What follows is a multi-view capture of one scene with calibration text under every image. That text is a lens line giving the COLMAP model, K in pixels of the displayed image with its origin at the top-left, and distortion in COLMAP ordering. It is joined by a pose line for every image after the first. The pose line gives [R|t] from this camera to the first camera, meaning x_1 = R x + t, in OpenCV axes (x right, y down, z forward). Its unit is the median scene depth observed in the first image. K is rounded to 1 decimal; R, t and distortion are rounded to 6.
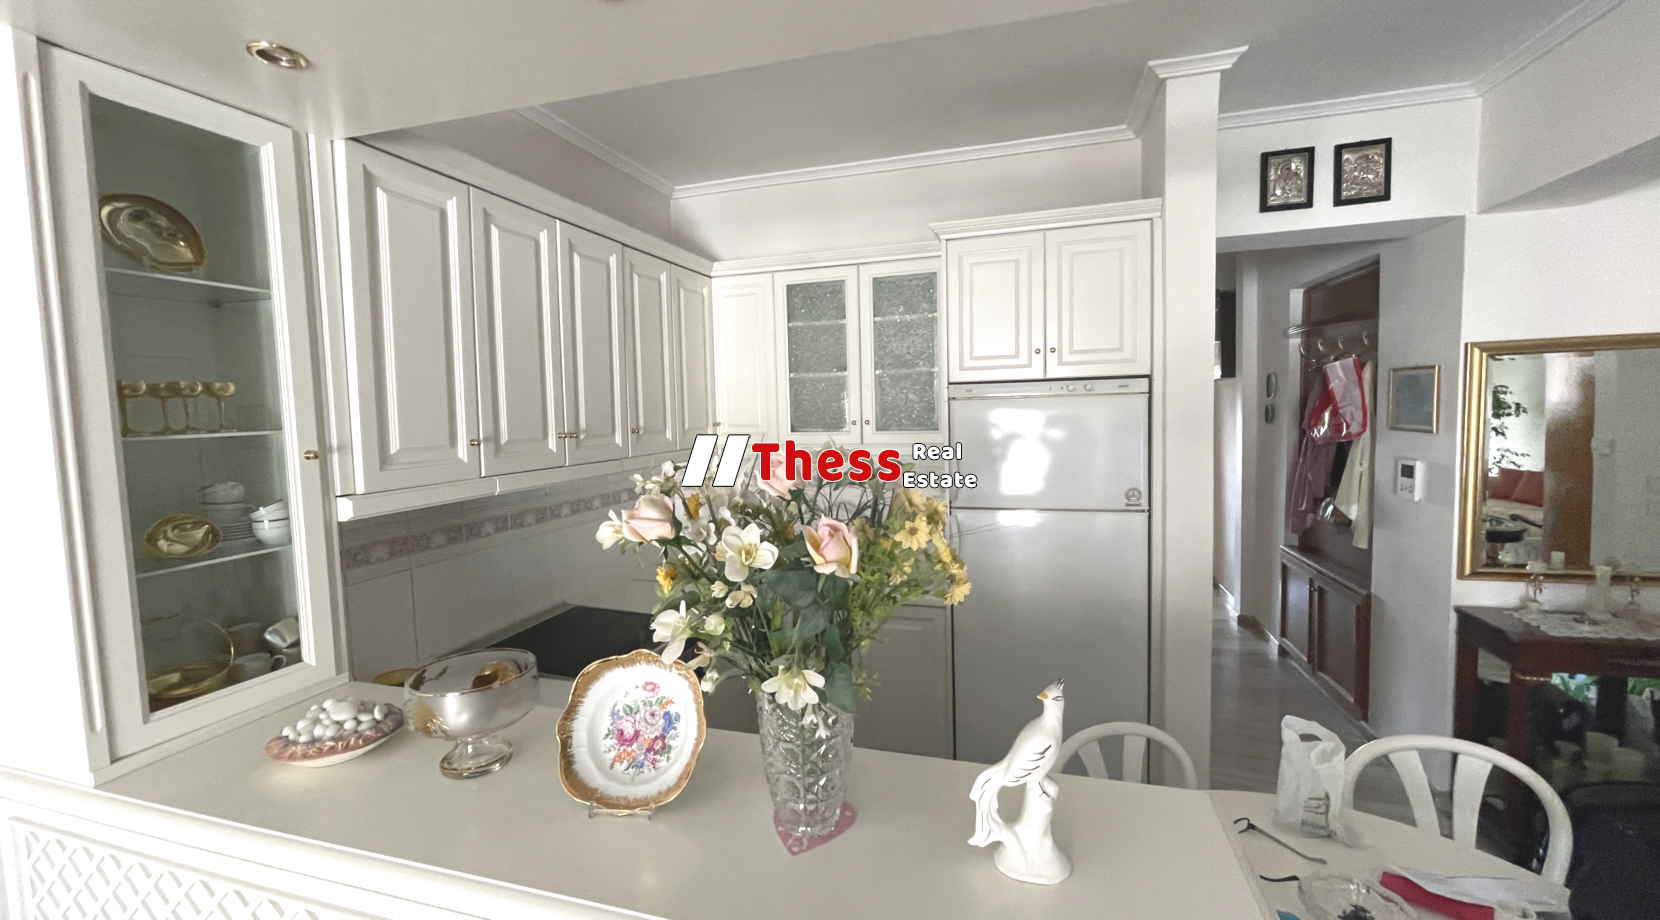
lens RADIAL K [[670.9, 0, 829.4], [0, 670.9, 455.4], [0, 0, 1]] dist [0.001715, 0.000119]
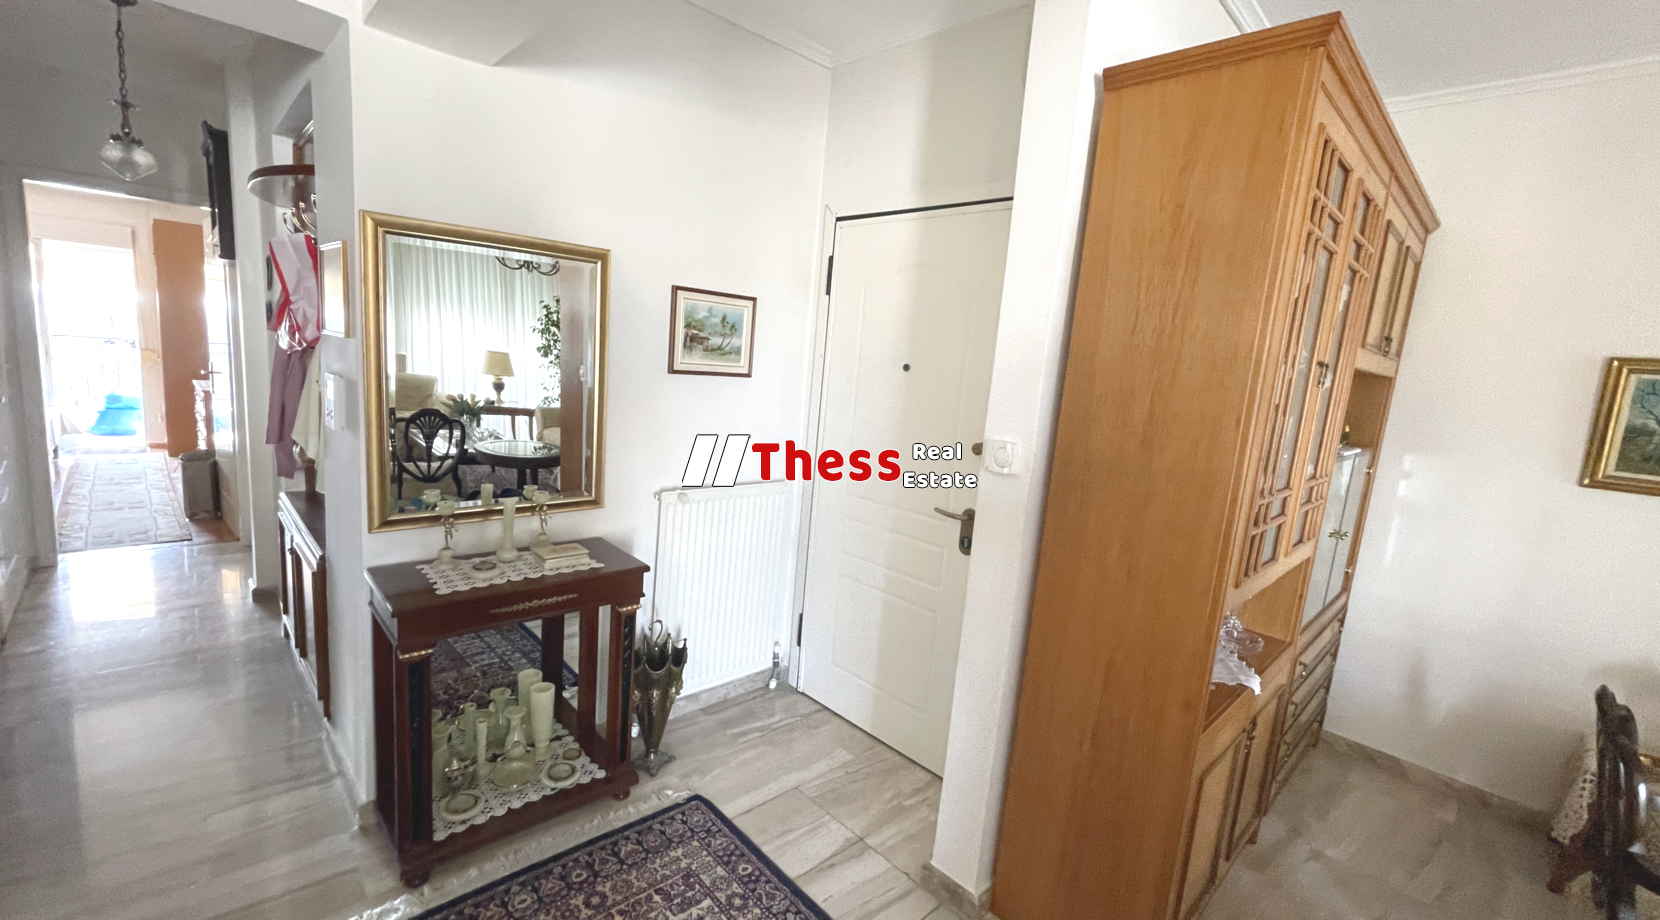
lens RADIAL K [[670.9, 0, 829.4], [0, 670.9, 455.4], [0, 0, 1]] dist [0.001715, 0.000119]
pose [[0.481475, -0.064008, 0.874119, 0.541924], [-0.032664, 0.995326, 0.090875, 0.009199], [-0.875851, -0.072306, 0.477134, 0.189839]]
